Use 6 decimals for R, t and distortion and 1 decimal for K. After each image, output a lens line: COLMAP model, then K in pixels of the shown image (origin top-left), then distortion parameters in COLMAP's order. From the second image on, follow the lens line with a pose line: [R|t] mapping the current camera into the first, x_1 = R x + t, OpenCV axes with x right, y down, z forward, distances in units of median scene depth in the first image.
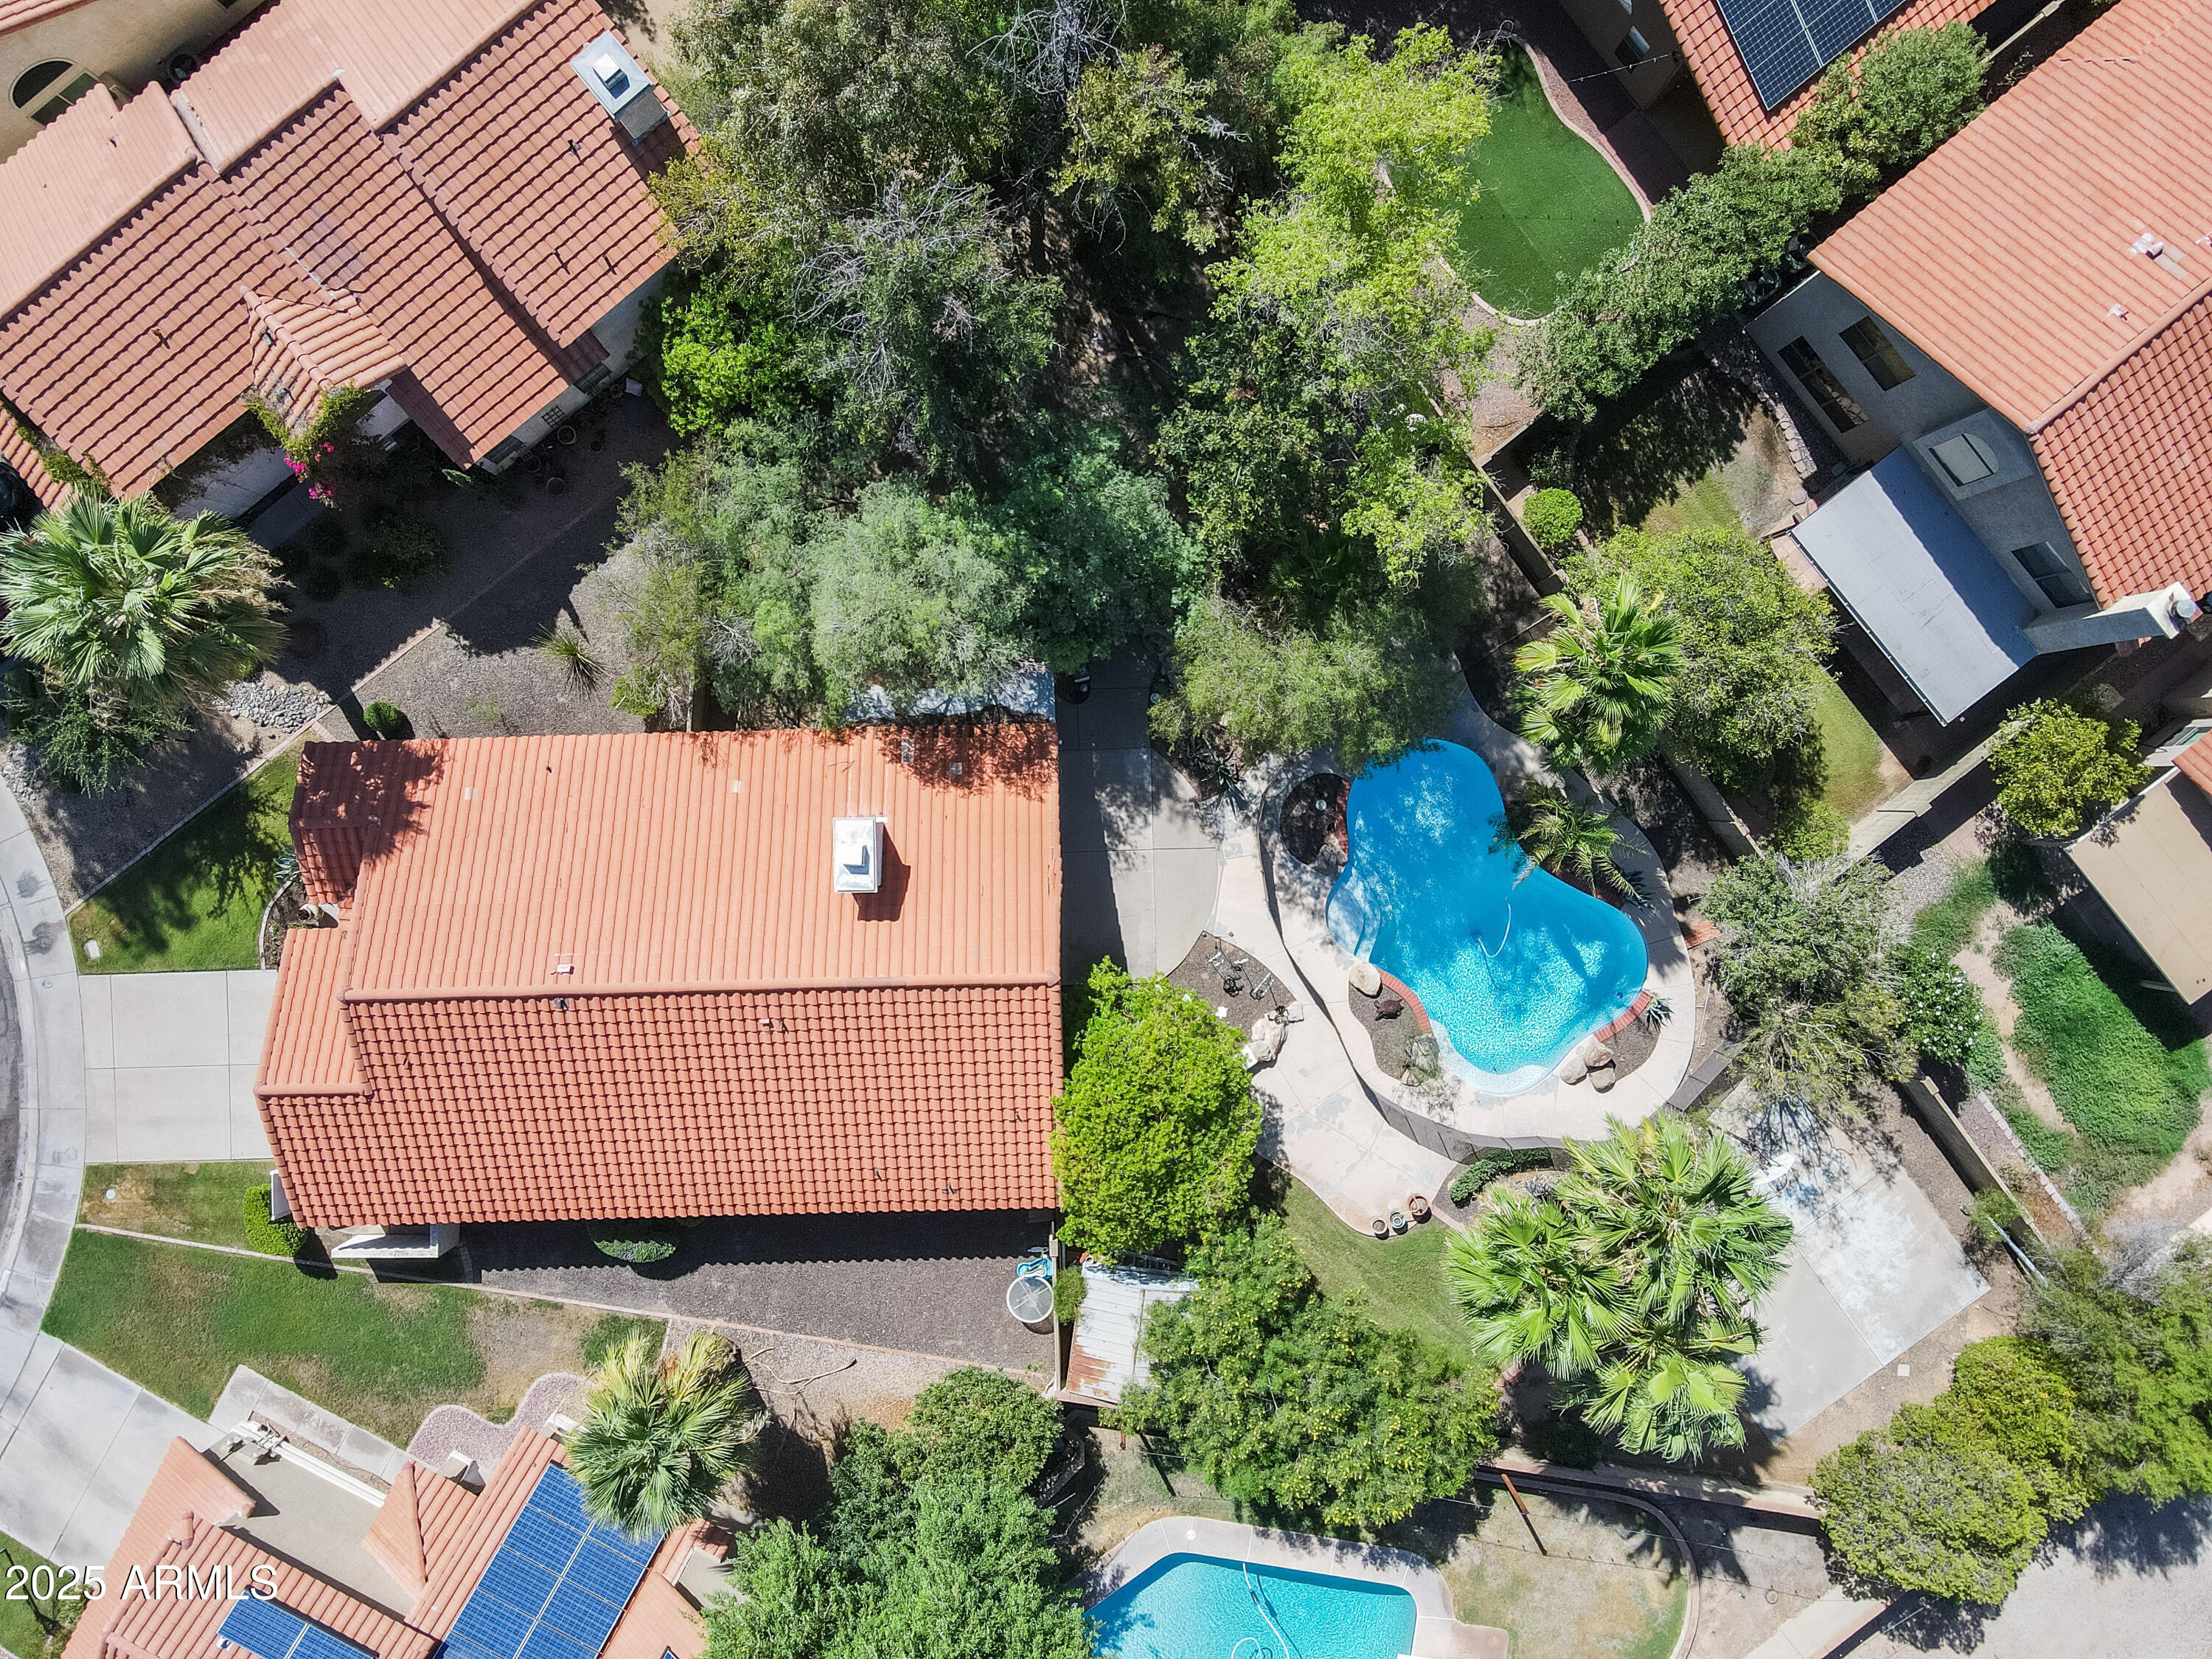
lens RADIAL K [[1625.7, 0, 1109.1], [0, 1625.7, 828.5], [0, 0, 1]] dist [0.007391, 0.011615]
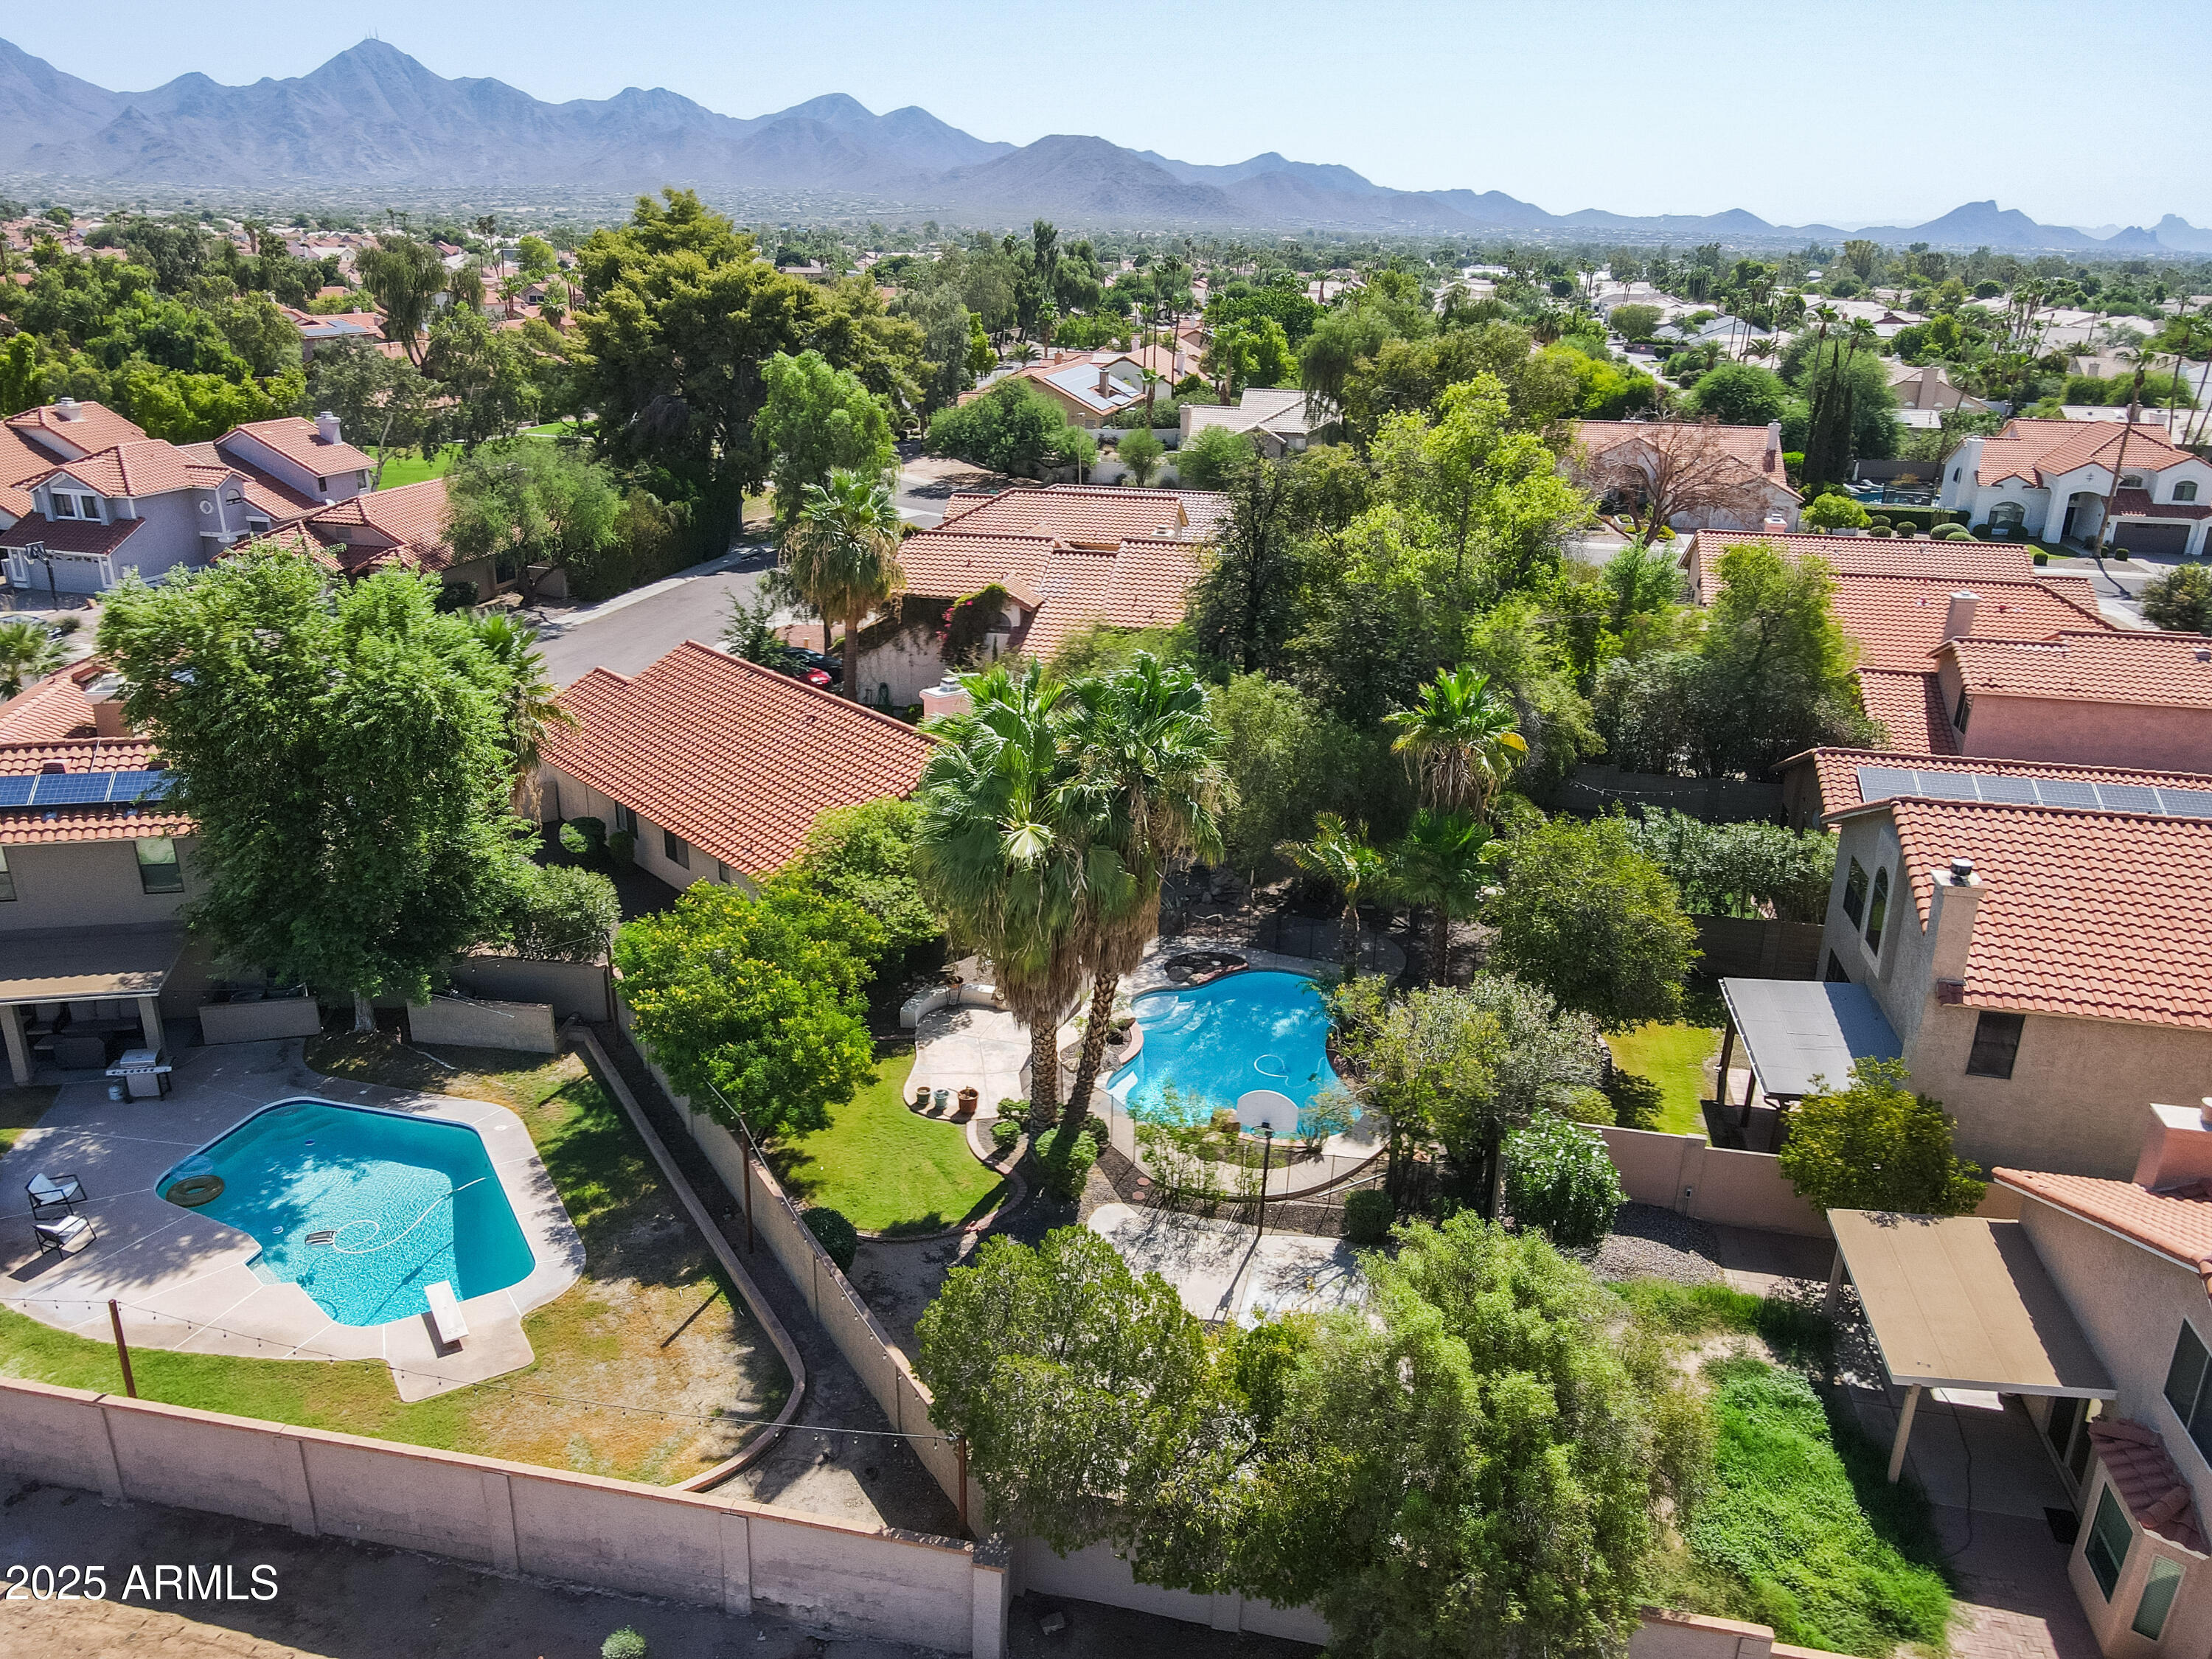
lens RADIAL K [[1625.7, 0, 1098.6], [0, 1625.7, 826.3], [0, 0, 1]] dist [0.007391, 0.011615]
pose [[0.638970, 0.274853, -0.718452, 0.843543], [-0.768446, 0.185858, -0.612330, 0.700424], [-0.034770, 0.943352, 0.329968, 0.561480]]
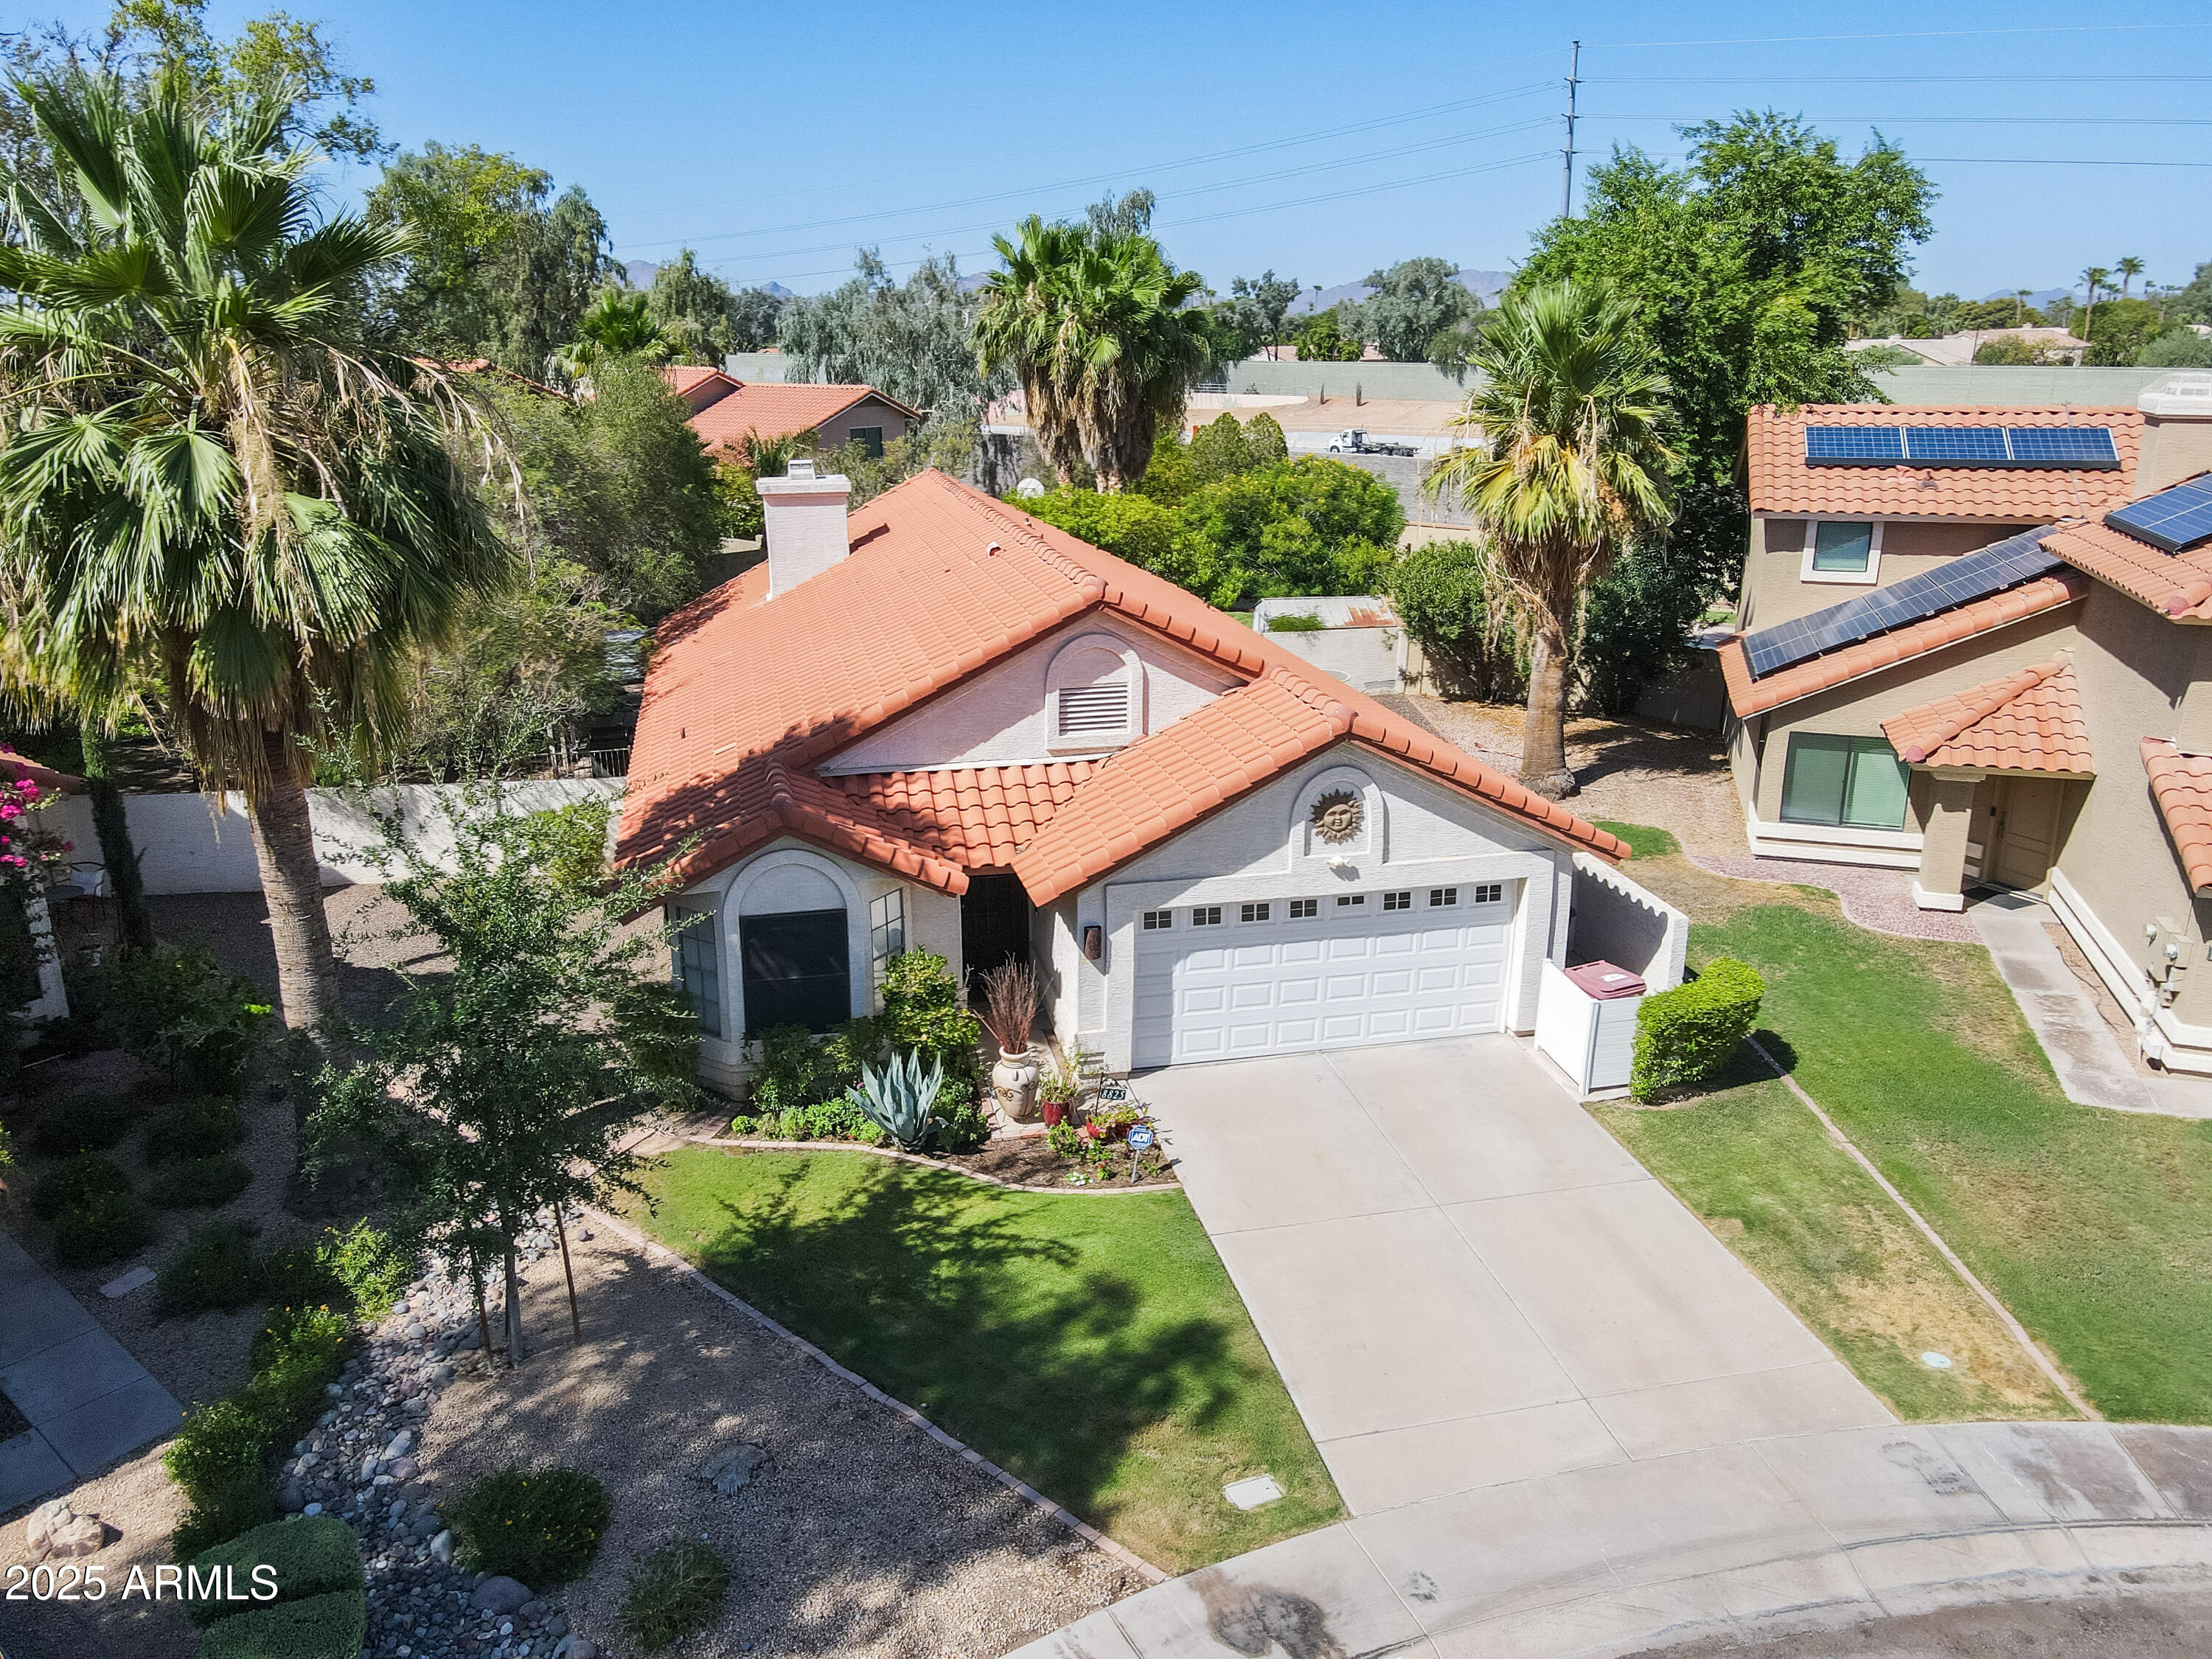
lens RADIAL K [[1625.7, 0, 1094.5], [0, 1625.7, 822.2], [0, 0, 1]] dist [0.007391, 0.011615]
pose [[-0.193486, -0.290055, 0.937247, -0.880895], [0.980794, -0.081175, 0.177354, 0.000728], [0.024638, 0.953561, 0.300190, 0.804433]]
